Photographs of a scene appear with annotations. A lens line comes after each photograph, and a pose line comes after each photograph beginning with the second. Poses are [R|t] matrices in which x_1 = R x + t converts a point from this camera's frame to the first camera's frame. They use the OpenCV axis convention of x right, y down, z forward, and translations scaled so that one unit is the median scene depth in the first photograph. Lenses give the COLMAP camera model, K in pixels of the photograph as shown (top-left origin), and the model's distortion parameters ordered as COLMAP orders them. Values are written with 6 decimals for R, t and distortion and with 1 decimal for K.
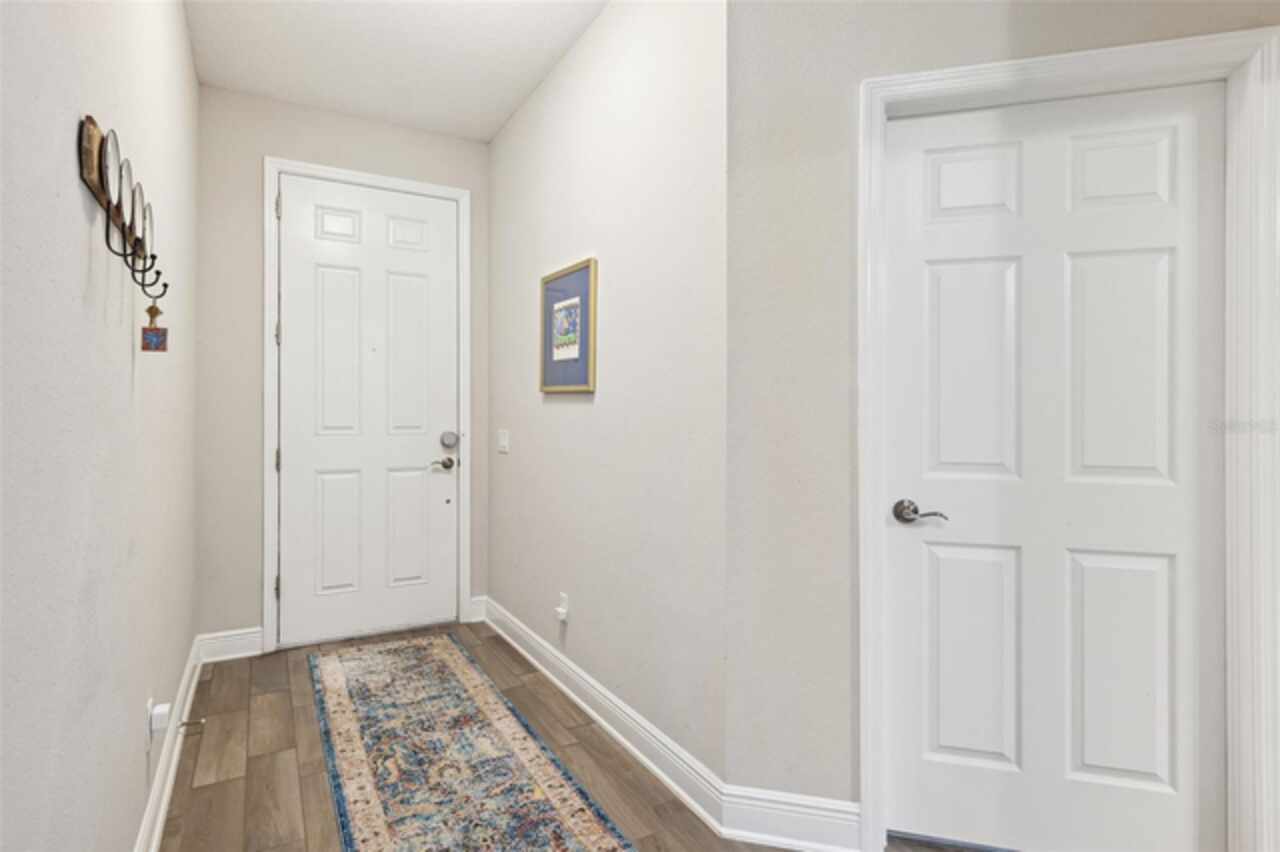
lens RADIAL K [[660.1, 0, 640.2], [0, 660.1, 420.9], [0, 0, 1]] dist [-0.000242, 0.000000]
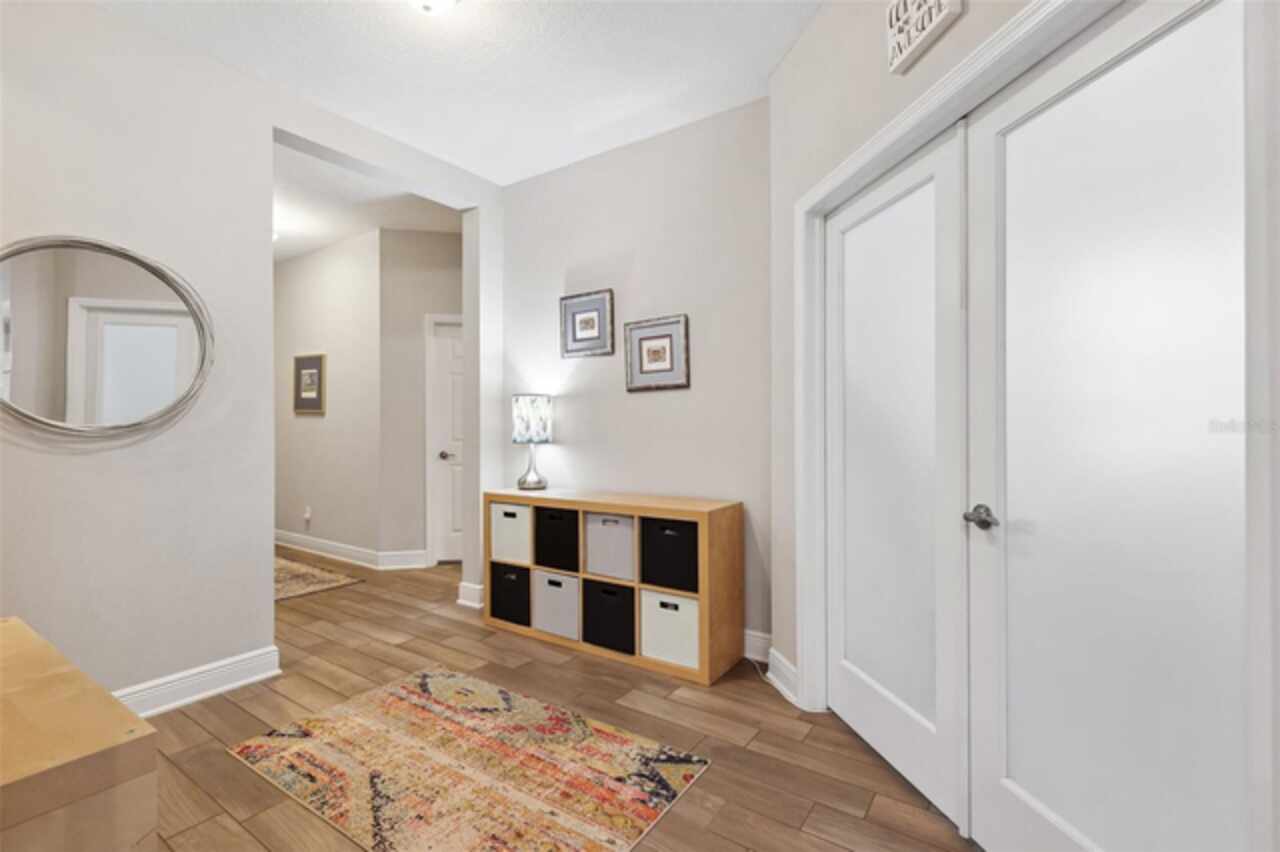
lens RADIAL K [[561.4, 0, 636.4], [0, 561.4, 429.4], [0, 0, 1]] dist [0.012392, 0.000087]
pose [[0.901238, -0.003188, 0.433313, 0.053198], [0.004555, 0.999987, -0.002116, 0.019074], [-0.433301, 0.003881, 0.901241, -1.143841]]
